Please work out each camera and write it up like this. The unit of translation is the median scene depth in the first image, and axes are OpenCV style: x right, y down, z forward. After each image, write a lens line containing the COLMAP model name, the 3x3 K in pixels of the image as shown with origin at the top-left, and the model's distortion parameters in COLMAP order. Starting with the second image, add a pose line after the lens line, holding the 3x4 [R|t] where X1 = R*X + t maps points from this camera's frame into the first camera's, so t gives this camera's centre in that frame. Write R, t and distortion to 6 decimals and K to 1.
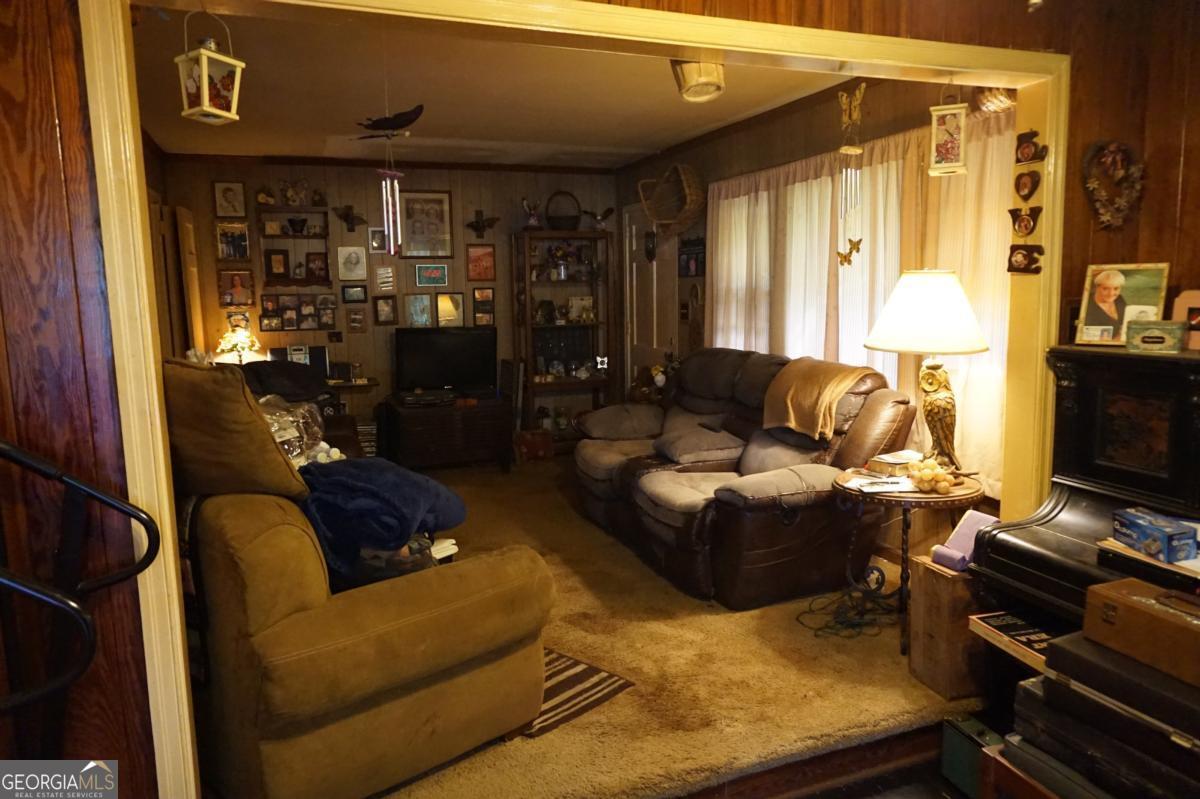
lens RADIAL K [[813.3, 0, 597.6], [0, 813.3, 399.9], [0, 0, 1]] dist [-0.050774, 0.037264]
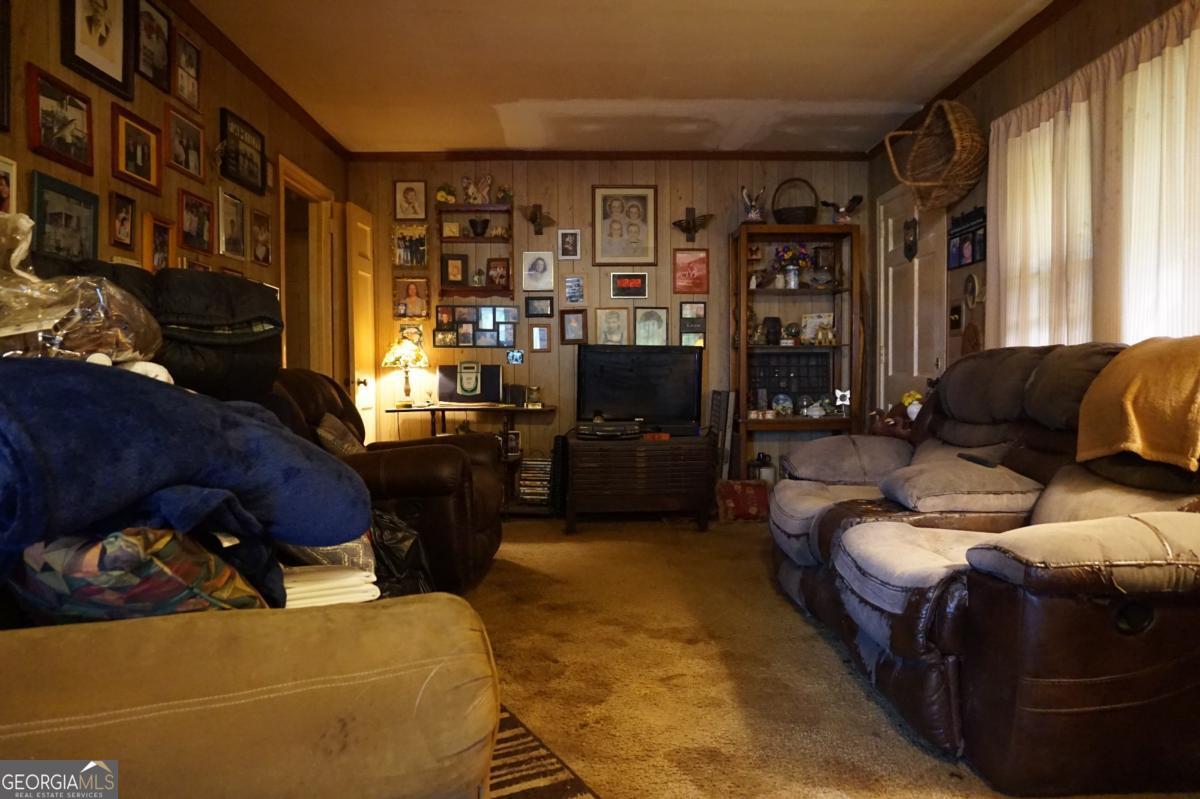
lens RADIAL K [[813.3, 0, 594.5], [0, 813.3, 397.4], [0, 0, 1]] dist [-0.050774, 0.037264]
pose [[0.937981, 0.023126, -0.345915, 0.089828], [-0.059799, 0.993610, -0.095724, 0.072694], [0.341490, 0.110472, 0.933370, 0.394948]]
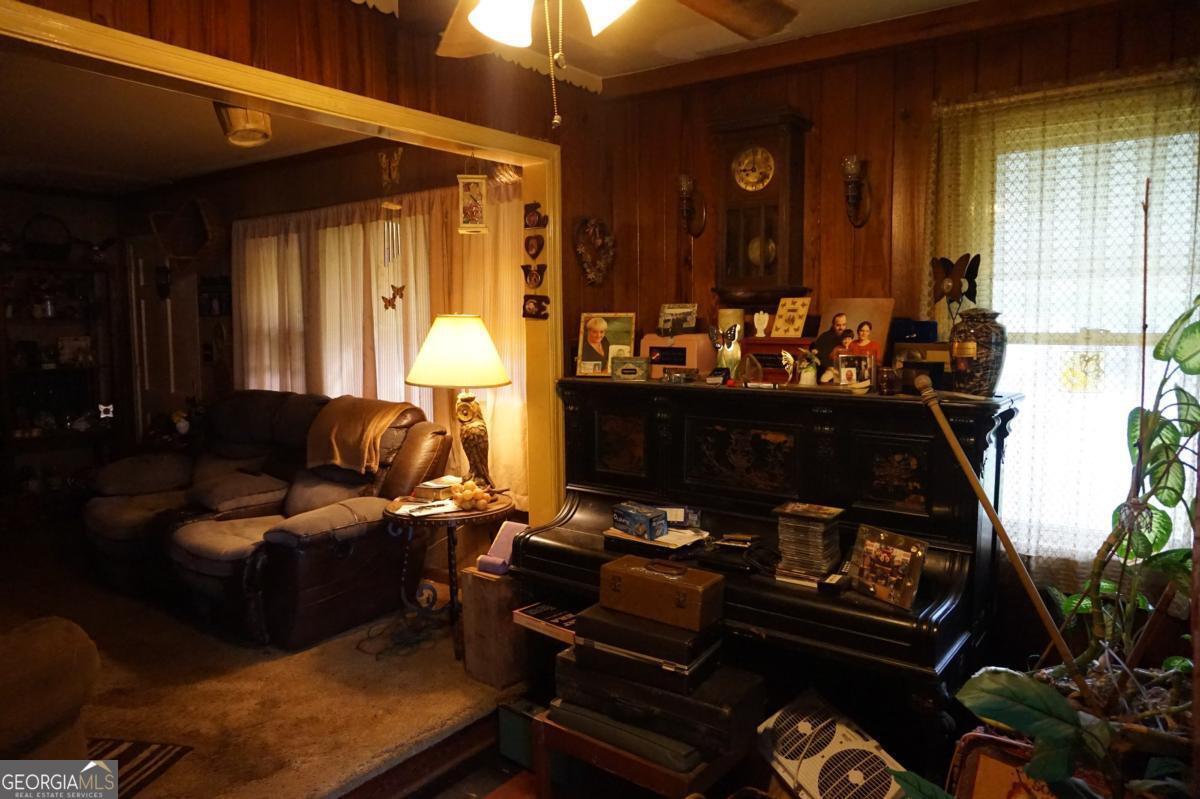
lens RADIAL K [[813.3, 0, 604.6], [0, 813.3, 396.6], [0, 0, 1]] dist [-0.050774, 0.037264]
pose [[0.833222, -0.032922, 0.551957, -0.042704], [0.062805, 0.997401, -0.035318, 0.006158], [-0.549359, 0.064093, 0.833124, -0.046325]]
